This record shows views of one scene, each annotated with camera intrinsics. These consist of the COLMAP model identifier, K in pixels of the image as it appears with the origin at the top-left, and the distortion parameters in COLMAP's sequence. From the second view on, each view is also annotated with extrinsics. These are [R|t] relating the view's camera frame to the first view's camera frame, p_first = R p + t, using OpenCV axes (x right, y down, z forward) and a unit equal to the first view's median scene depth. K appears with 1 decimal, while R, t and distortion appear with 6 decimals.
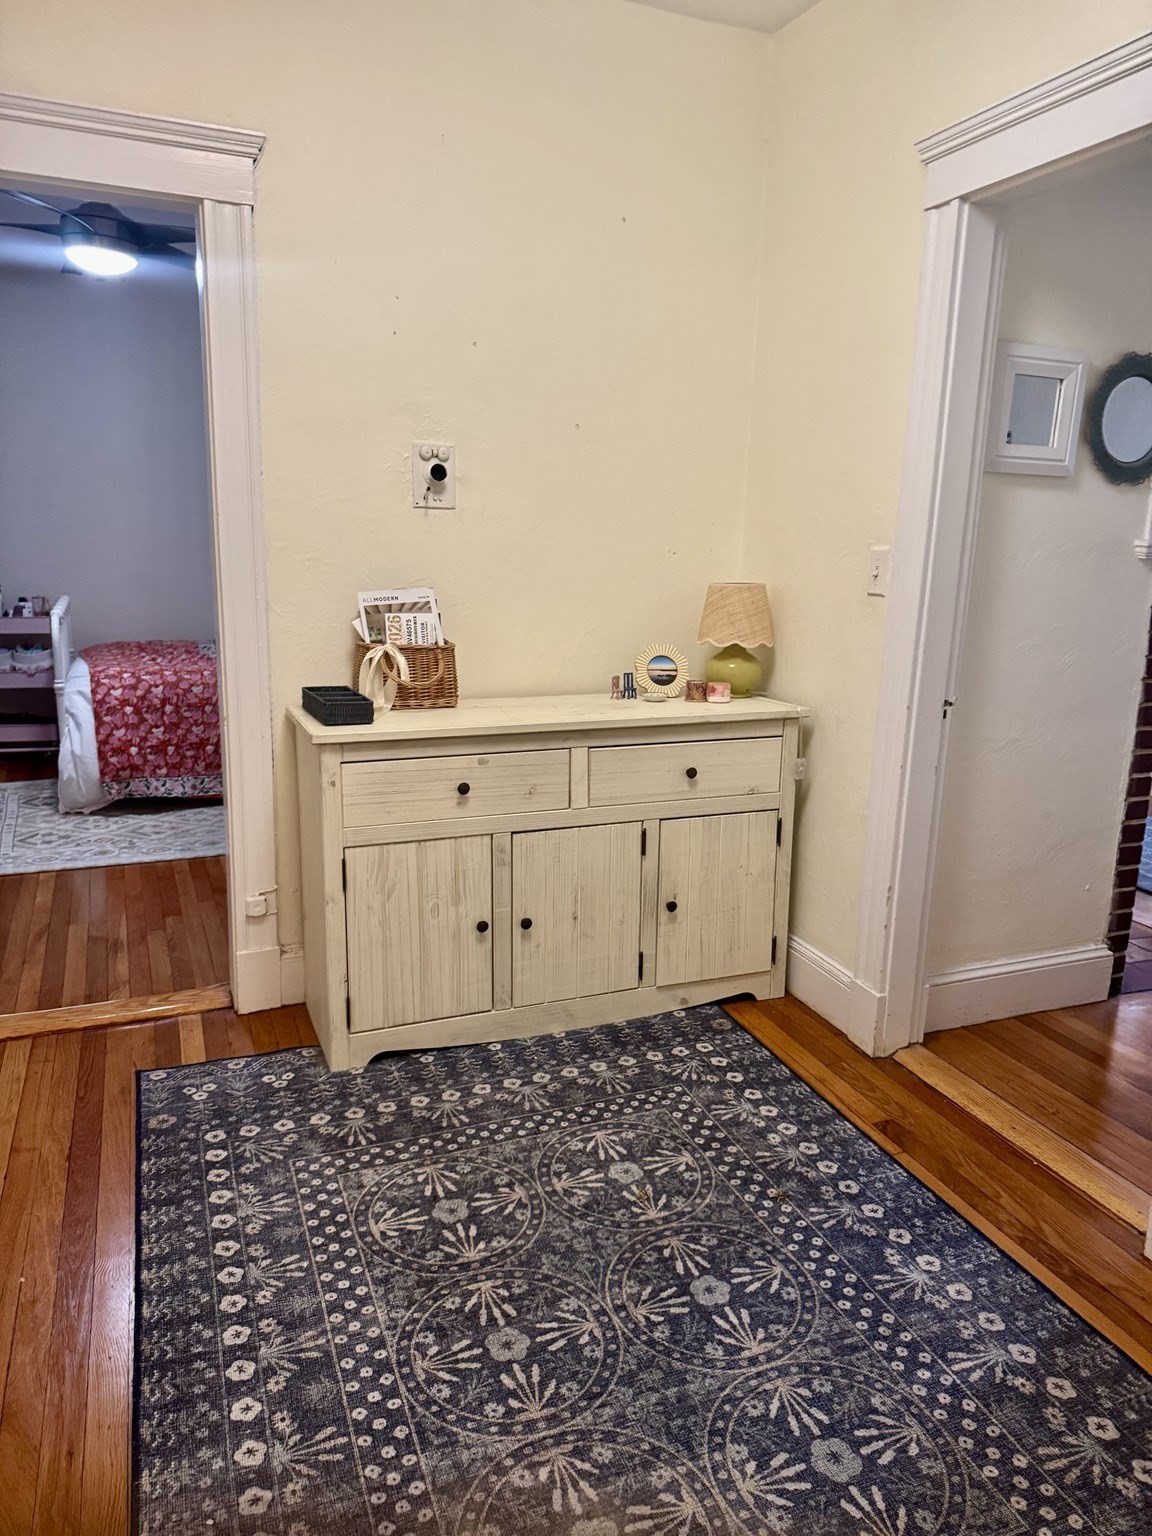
lens RADIAL K [[1089.5, 0, 577.3], [0, 1089.5, 769.4], [0, 0, 1]] dist [0.001085, -0.005549]
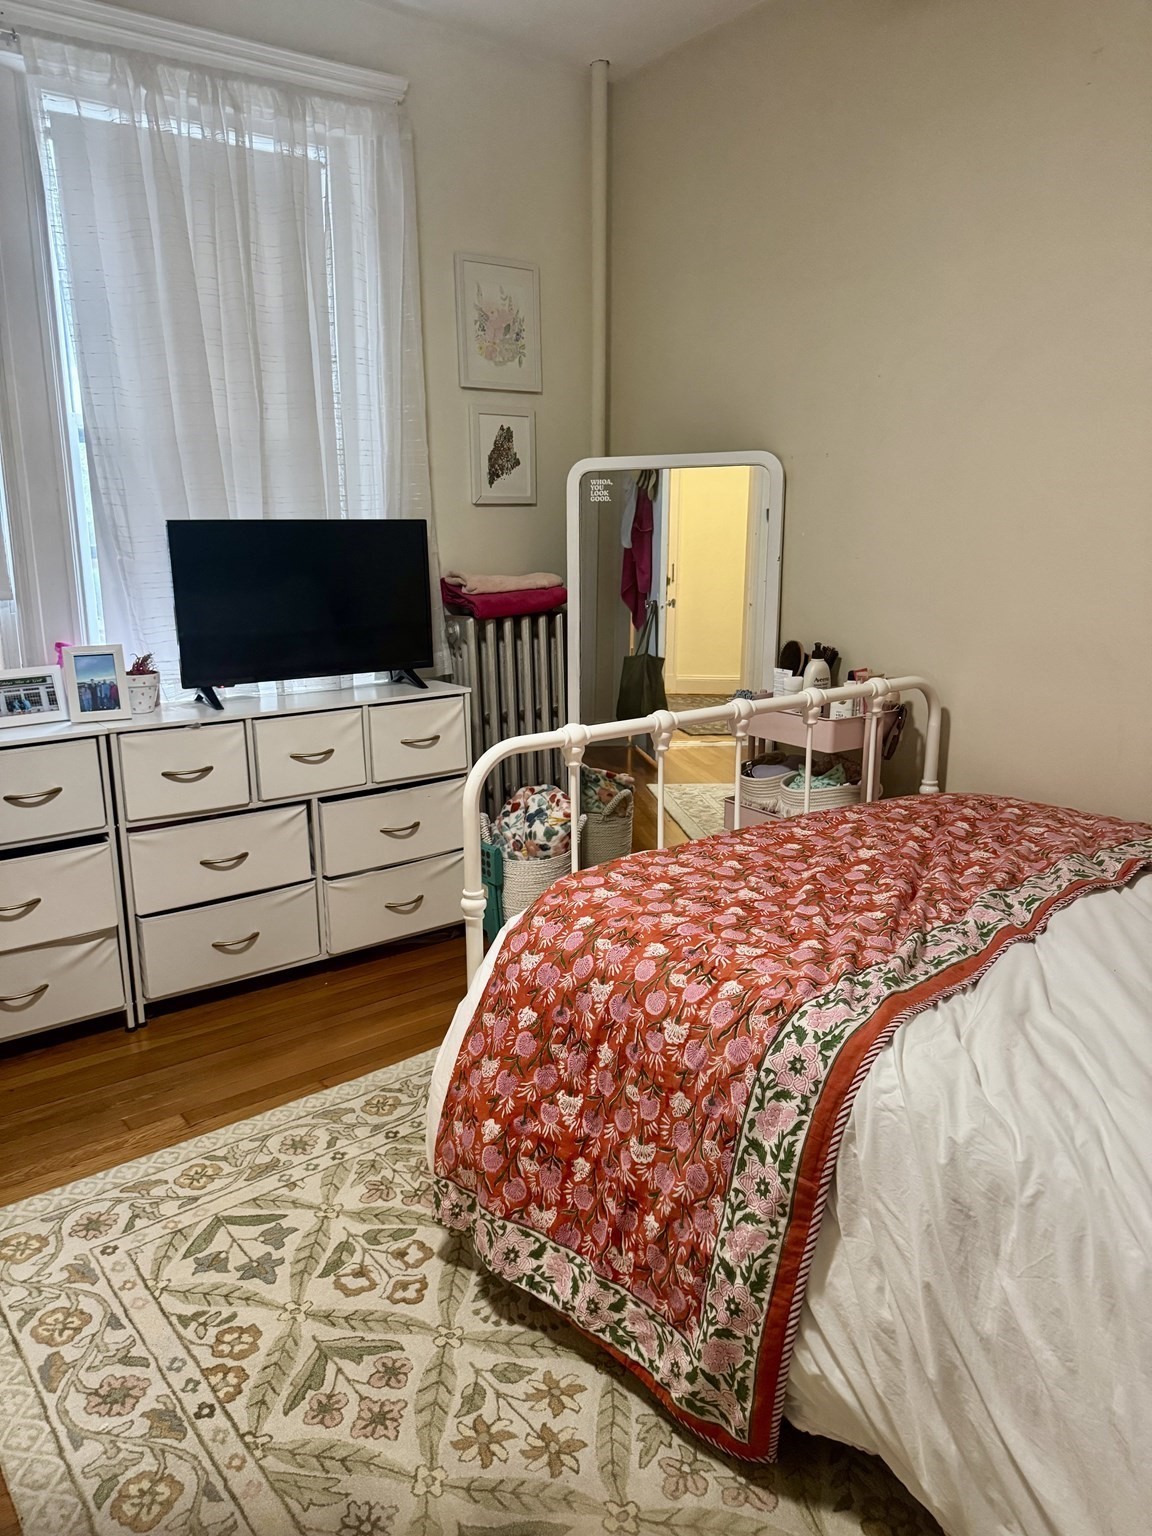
lens RADIAL K [[1089.5, 0, 576.5], [0, 1089.5, 769.0], [0, 0, 1]] dist [0.001085, -0.005549]
pose [[0.257058, 0.189869, -0.947561, -0.074596], [-0.197316, 0.970166, 0.140870, -0.195036], [0.946038, 0.150757, 0.286853, 0.912447]]
